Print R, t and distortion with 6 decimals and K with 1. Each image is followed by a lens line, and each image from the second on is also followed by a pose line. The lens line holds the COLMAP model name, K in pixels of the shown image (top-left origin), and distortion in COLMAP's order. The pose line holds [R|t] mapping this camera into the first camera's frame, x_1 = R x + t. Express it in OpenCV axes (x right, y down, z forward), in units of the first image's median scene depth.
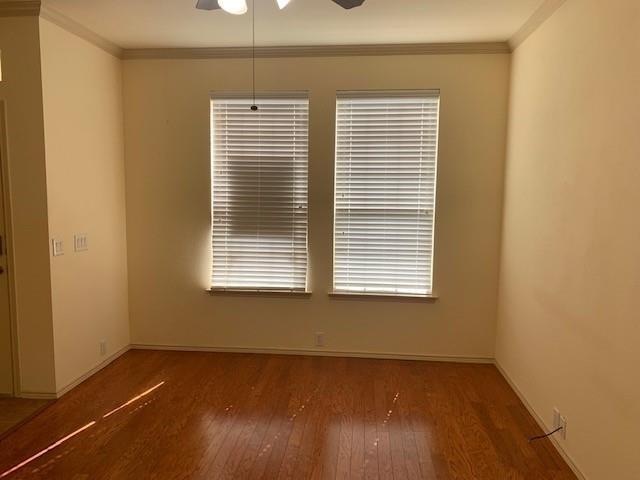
lens RADIAL K [[503.5, 0, 318.8], [0, 503.5, 239.9], [0, 0, 1]] dist [0.059994, -0.028030]
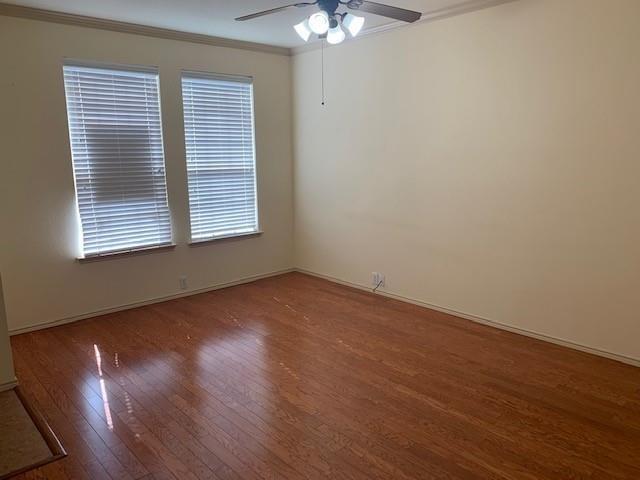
lens RADIAL K [[503.5, 0, 317.1], [0, 503.5, 237.7], [0, 0, 1]] dist [0.059994, -0.028030]
pose [[0.669932, -0.147097, 0.727704, -0.649404], [0.110645, 0.989011, 0.098057, 0.010805], [-0.734131, 0.014825, 0.678846, -0.033749]]
